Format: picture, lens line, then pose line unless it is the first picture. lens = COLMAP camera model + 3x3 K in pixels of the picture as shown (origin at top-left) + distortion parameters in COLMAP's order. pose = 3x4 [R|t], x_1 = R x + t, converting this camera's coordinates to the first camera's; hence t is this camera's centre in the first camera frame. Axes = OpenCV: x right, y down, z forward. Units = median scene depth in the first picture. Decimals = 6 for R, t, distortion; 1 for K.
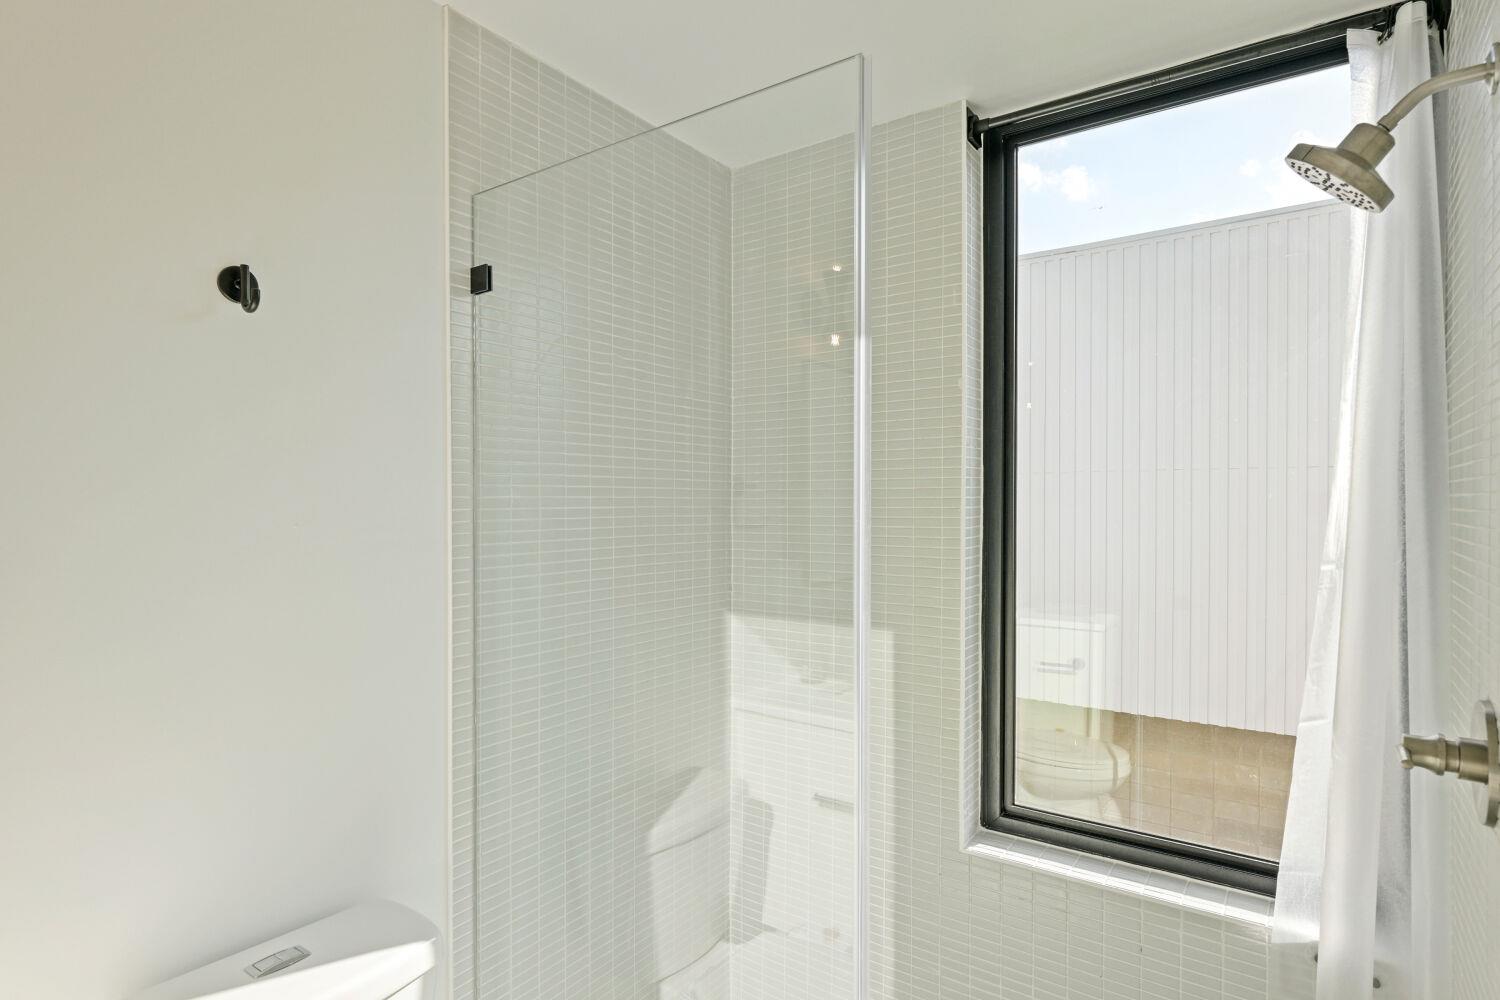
lens RADIAL K [[824.9, 0, 751.2], [0, 824.9, 496.0], [0, 0, 1]] dist [0.002709, 0.000502]
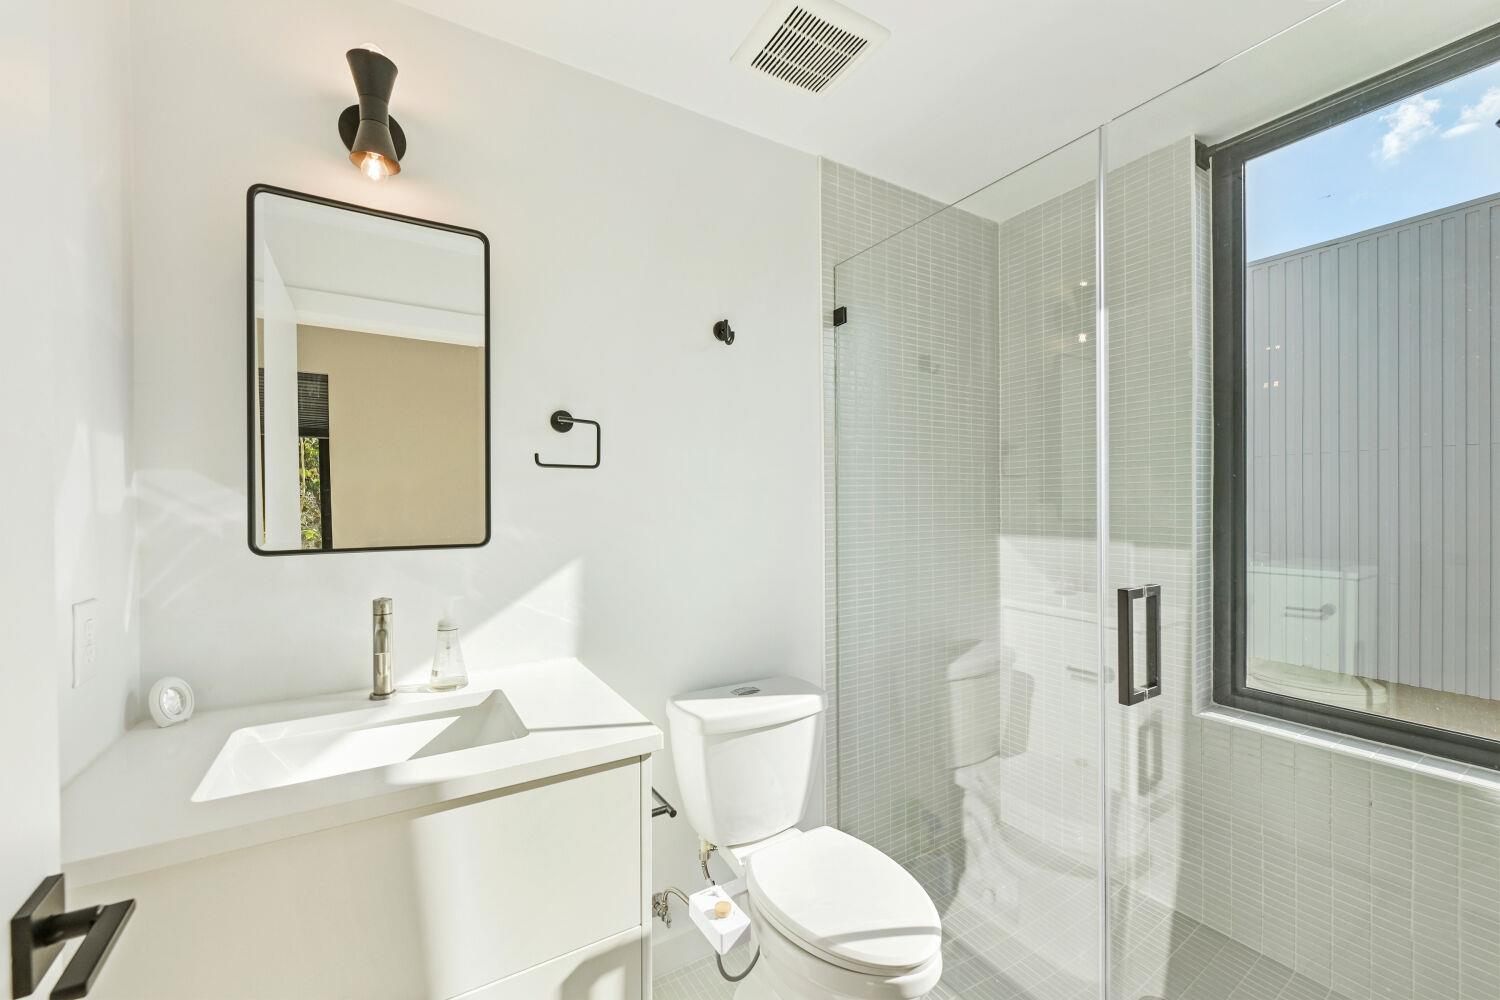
lens RADIAL K [[604.5, 0, 749.4], [0, 604.5, 501.4], [0, 0, 1]] dist [0.001674, 0.000408]
pose [[0.919038, -0.007572, -0.394096, -0.012258], [0.015213, 0.999752, 0.016267, 0.065406], [0.393875, -0.020946, 0.918925, -0.149224]]
